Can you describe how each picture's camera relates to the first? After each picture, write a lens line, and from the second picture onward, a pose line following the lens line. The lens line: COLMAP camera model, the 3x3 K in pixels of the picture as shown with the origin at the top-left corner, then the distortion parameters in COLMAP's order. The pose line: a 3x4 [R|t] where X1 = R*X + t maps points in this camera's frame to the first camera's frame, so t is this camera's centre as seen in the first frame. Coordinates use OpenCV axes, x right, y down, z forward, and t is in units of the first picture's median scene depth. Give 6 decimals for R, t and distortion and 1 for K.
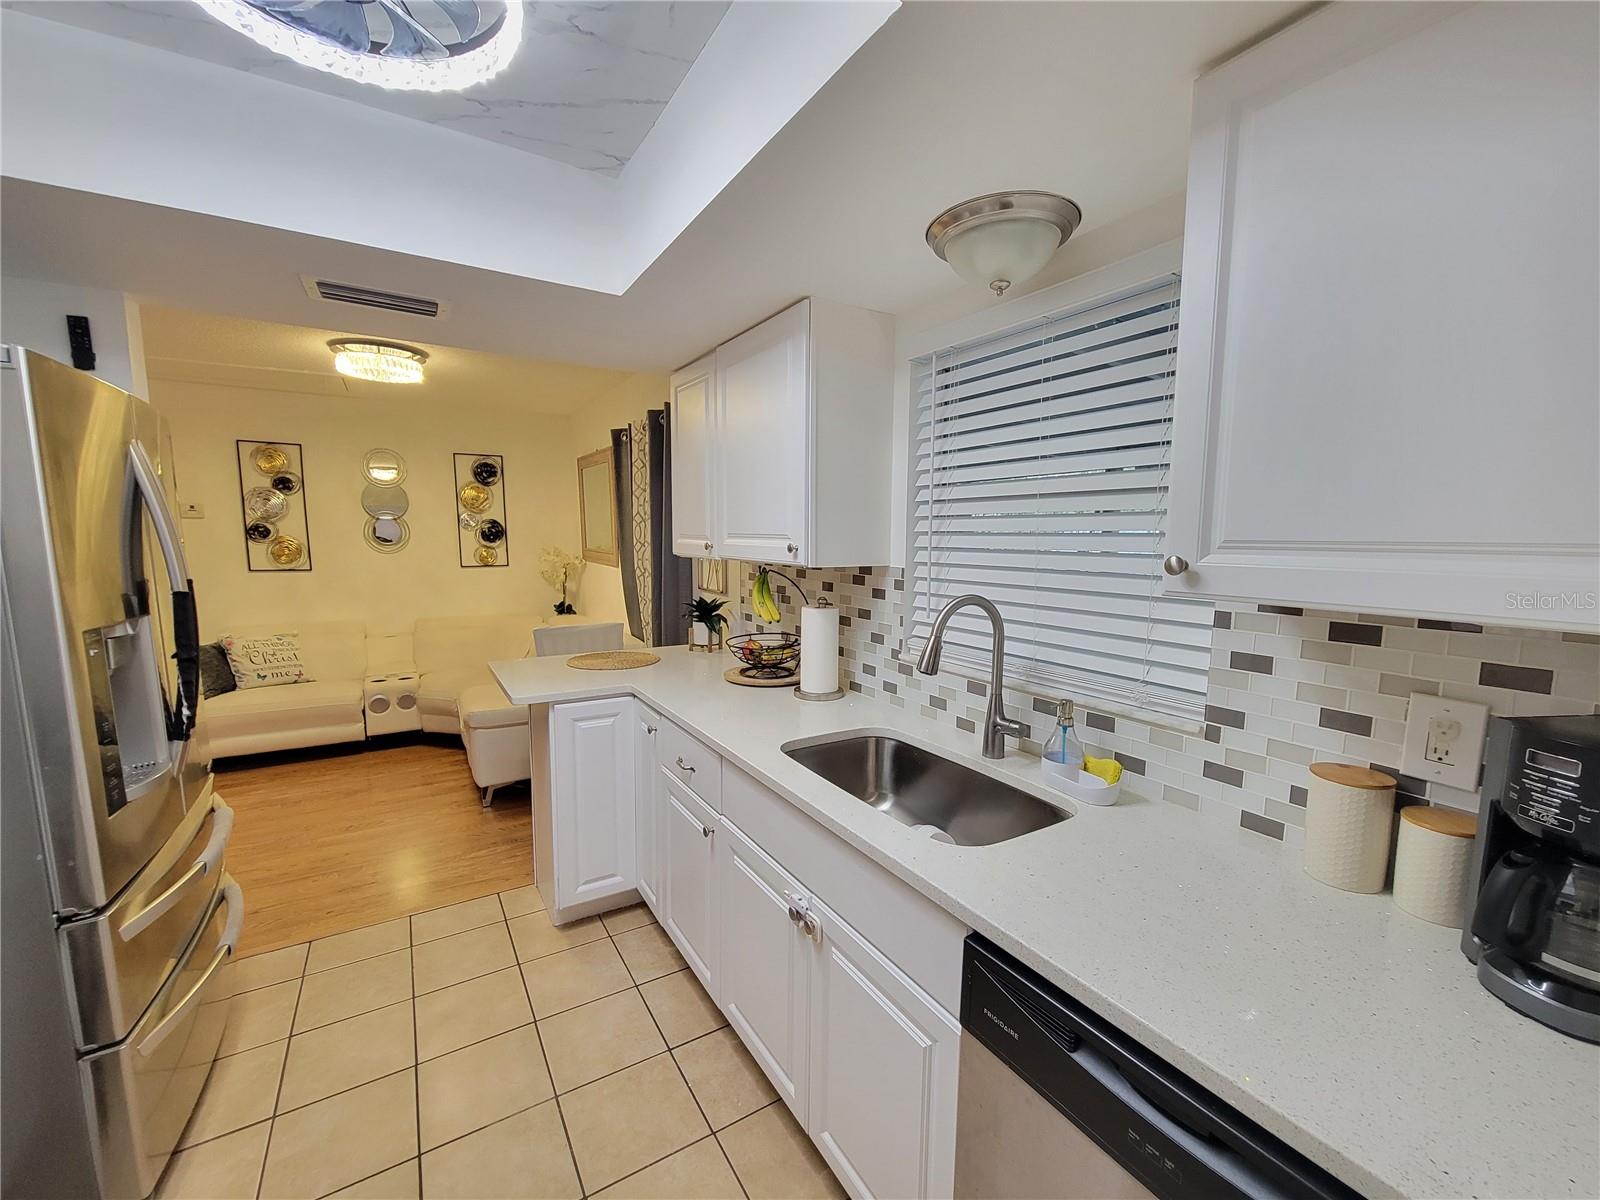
lens RADIAL K [[654.6, 0, 805.6], [0, 654.6, 610.0], [0, 0, 1]] dist [-0.001025, -0.000916]
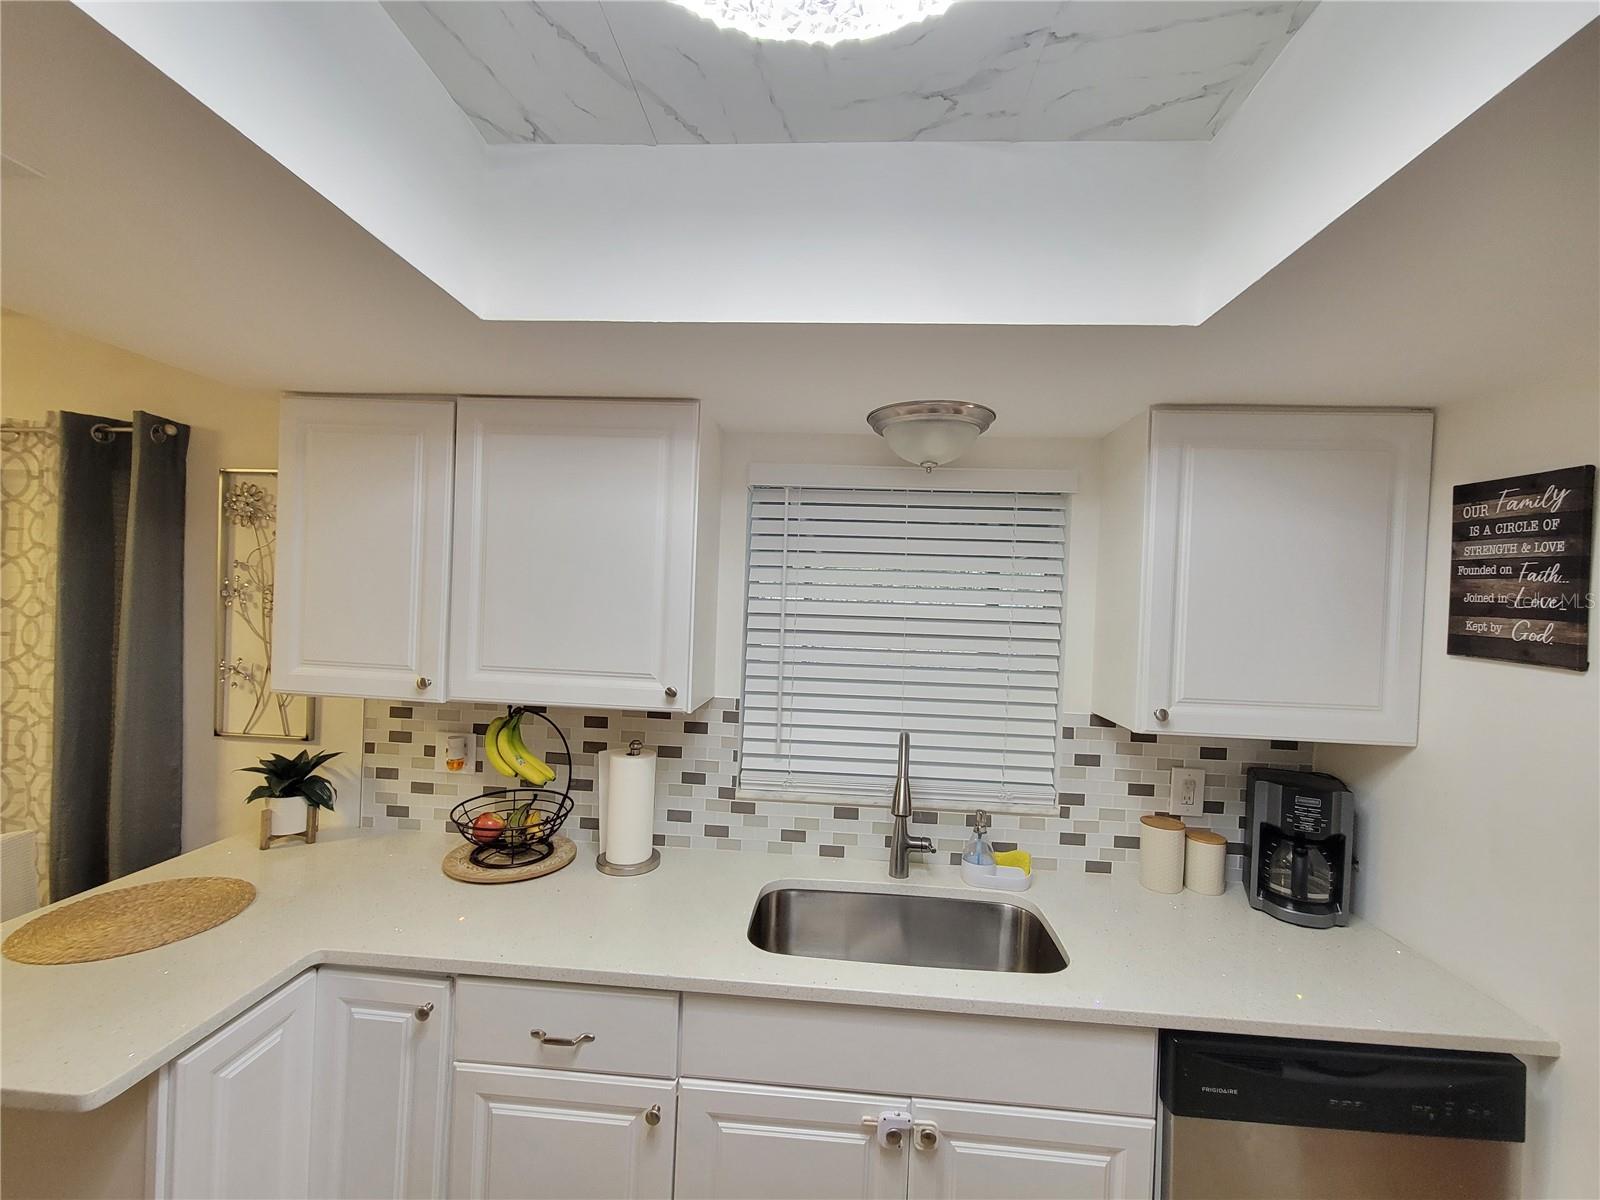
lens RADIAL K [[654.3, 0, 806.1], [0, 654.3, 610.0], [0, 0, 1]] dist [0.000245, -0.001025]
pose [[0.583157, 0.003478, 0.812352, -0.311601], [0.062786, 0.996807, -0.049340, -0.077841], [-0.809930, 0.079778, 0.581076, 0.208202]]
